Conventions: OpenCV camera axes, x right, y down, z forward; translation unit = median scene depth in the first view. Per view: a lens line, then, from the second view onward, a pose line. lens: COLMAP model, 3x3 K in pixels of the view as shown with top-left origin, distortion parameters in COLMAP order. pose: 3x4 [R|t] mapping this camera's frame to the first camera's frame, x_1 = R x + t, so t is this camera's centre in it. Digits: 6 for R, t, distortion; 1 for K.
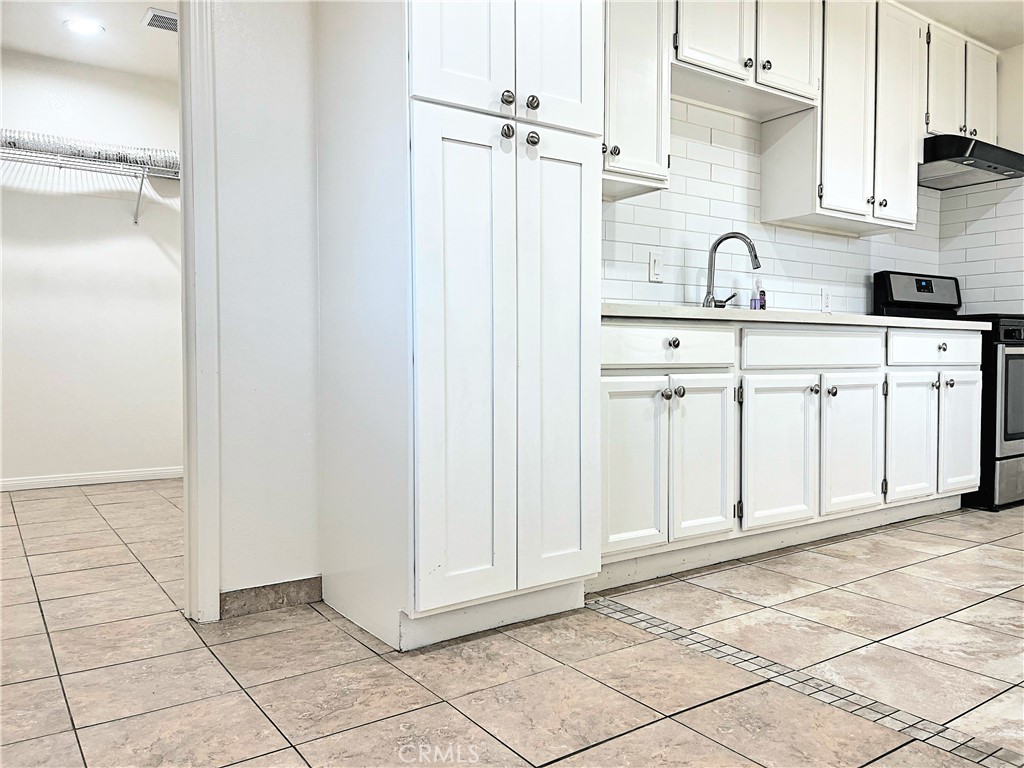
lens RADIAL K [[765.5, 0, 531.0], [0, 765.5, 382.0], [0, 0, 1]] dist [0.063350, -0.065333]
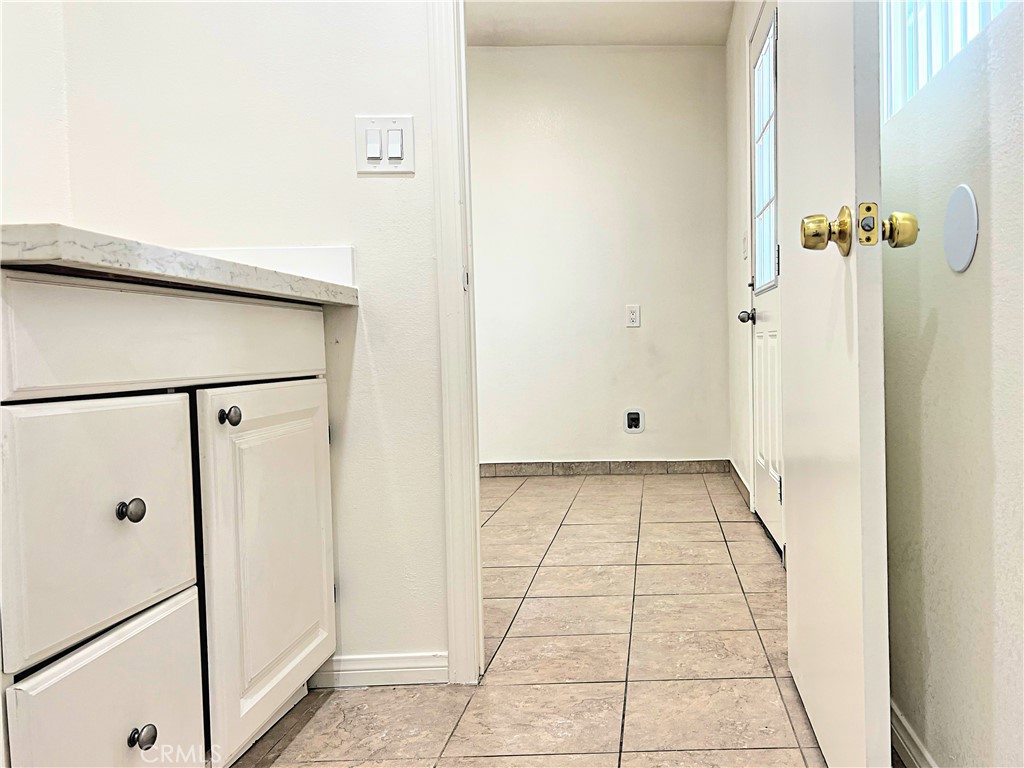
lens RADIAL K [[788.2, 0, 512.0], [0, 788.2, 384.0], [0, 0, 1]] dist [0.069633, -0.075990]
pose [[-0.692673, -0.008378, 0.721203, -0.561329], [0.055072, 0.996399, 0.064468, -0.026552], [-0.719146, 0.084373, -0.689717, 0.806213]]
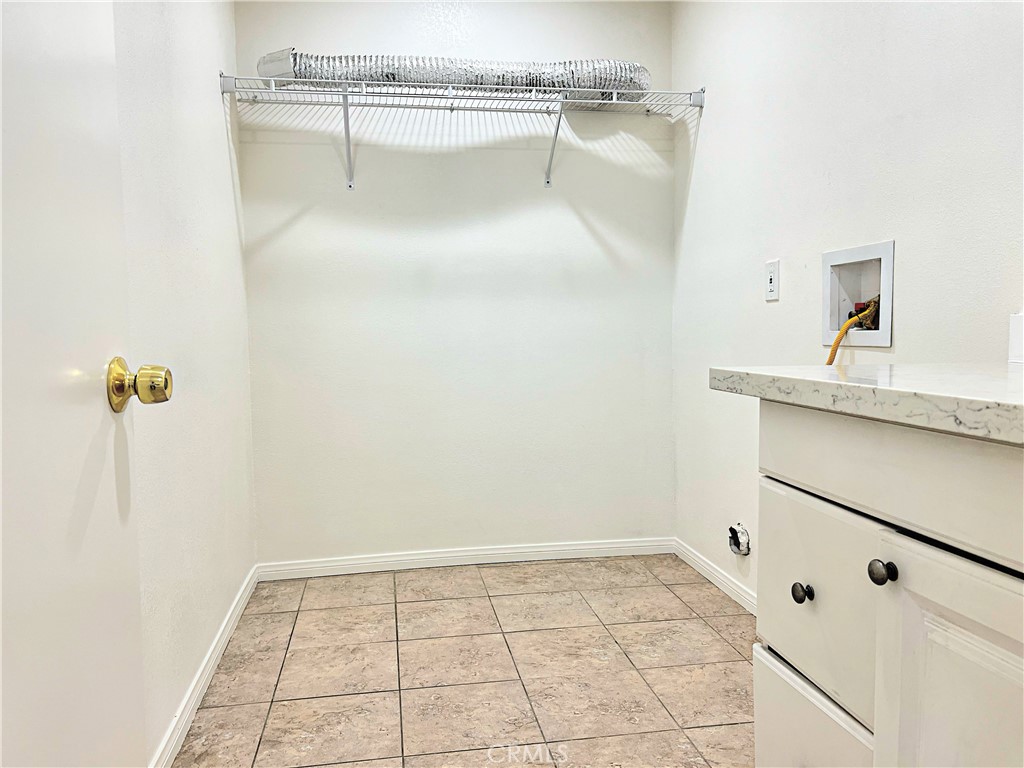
lens RADIAL K [[788.2, 0, 512.0], [0, 788.2, 384.0], [0, 0, 1]] dist [0.069633, -0.075990]
pose [[0.896643, 0.018138, -0.442382, -0.253045], [0.003500, 0.998839, 0.048046, -0.071004], [0.442739, -0.044629, 0.895539, 0.400394]]
